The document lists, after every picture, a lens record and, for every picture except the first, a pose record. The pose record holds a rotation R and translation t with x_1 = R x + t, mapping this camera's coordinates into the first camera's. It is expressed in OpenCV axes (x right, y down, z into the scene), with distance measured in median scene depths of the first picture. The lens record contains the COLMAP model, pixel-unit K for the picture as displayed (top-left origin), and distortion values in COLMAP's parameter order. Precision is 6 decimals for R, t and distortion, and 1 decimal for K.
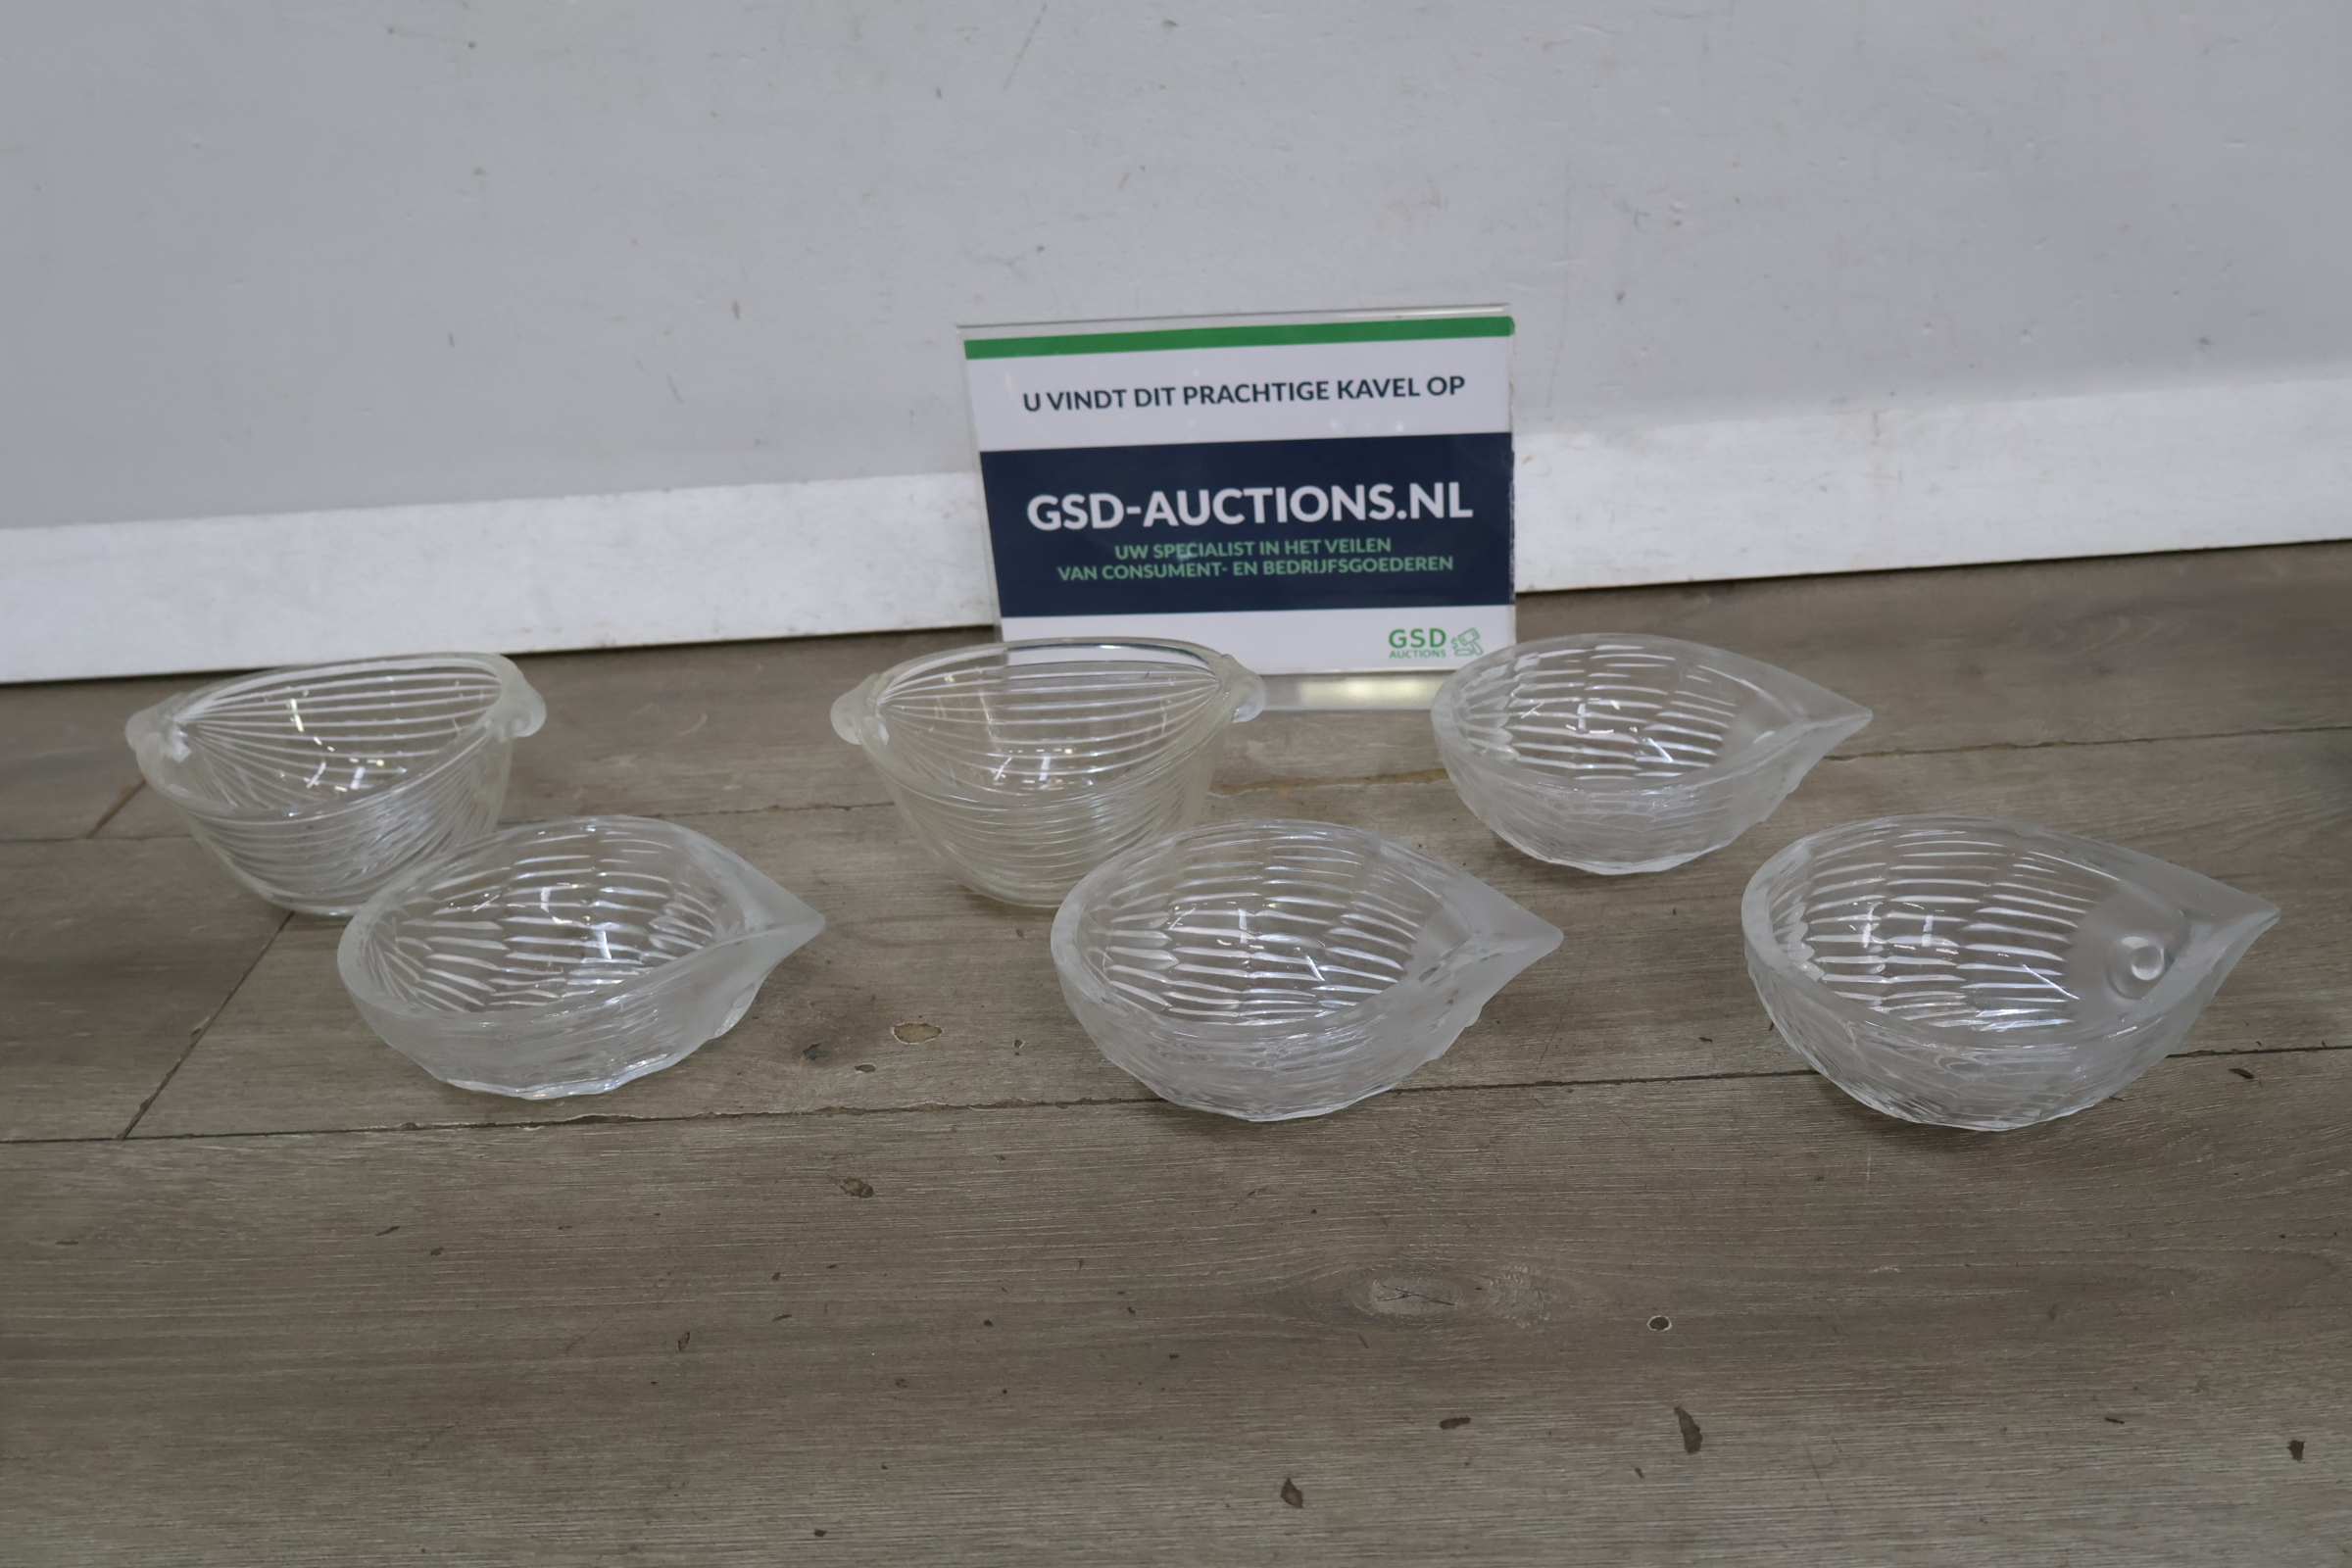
lens RADIAL K [[2184.4, 0, 1176.0], [0, 2184.4, 784.0], [0, 0, 1]] dist [0.016593, 0.006235]
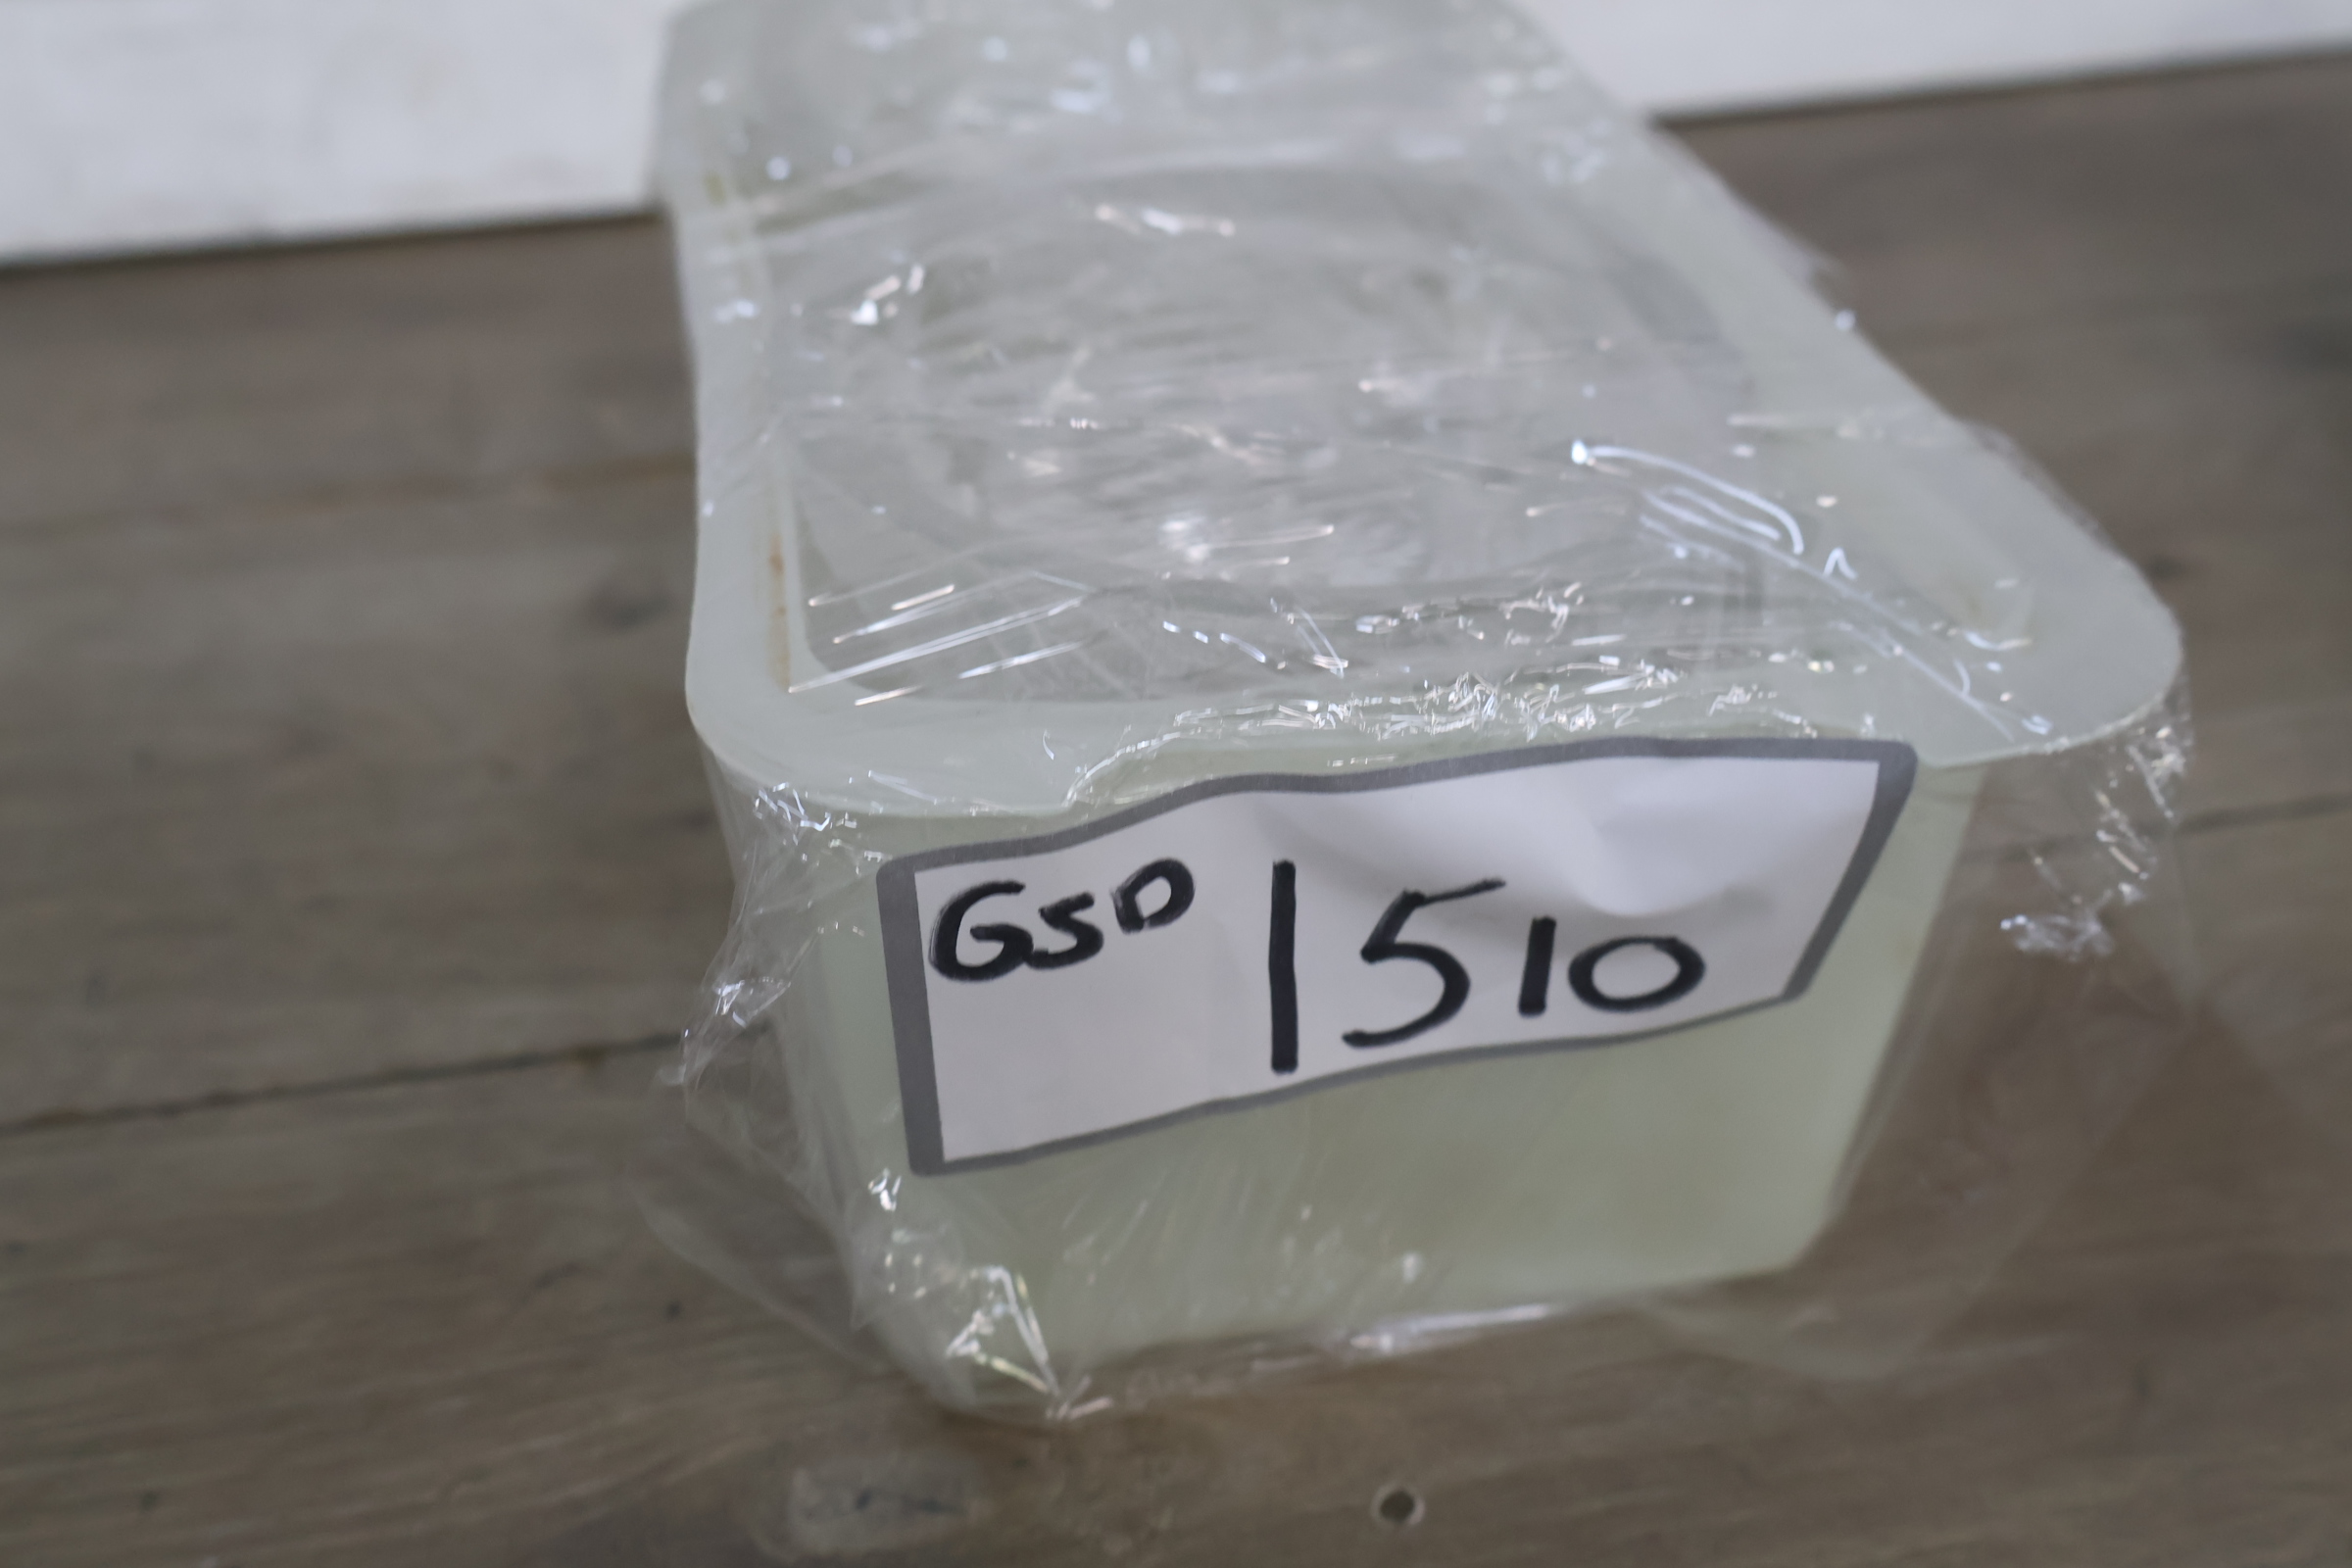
lens RADIAL K [[2180.5, 0, 1176.0], [0, 2180.5, 784.0], [0, 0, 1]] dist [0.011224, 0.007728]
pose [[0.975511, -0.080149, 0.204830, 0.076505], [0.055567, 0.990841, 0.123072, 0.025336], [-0.212818, -0.108676, 0.971029, 0.486432]]
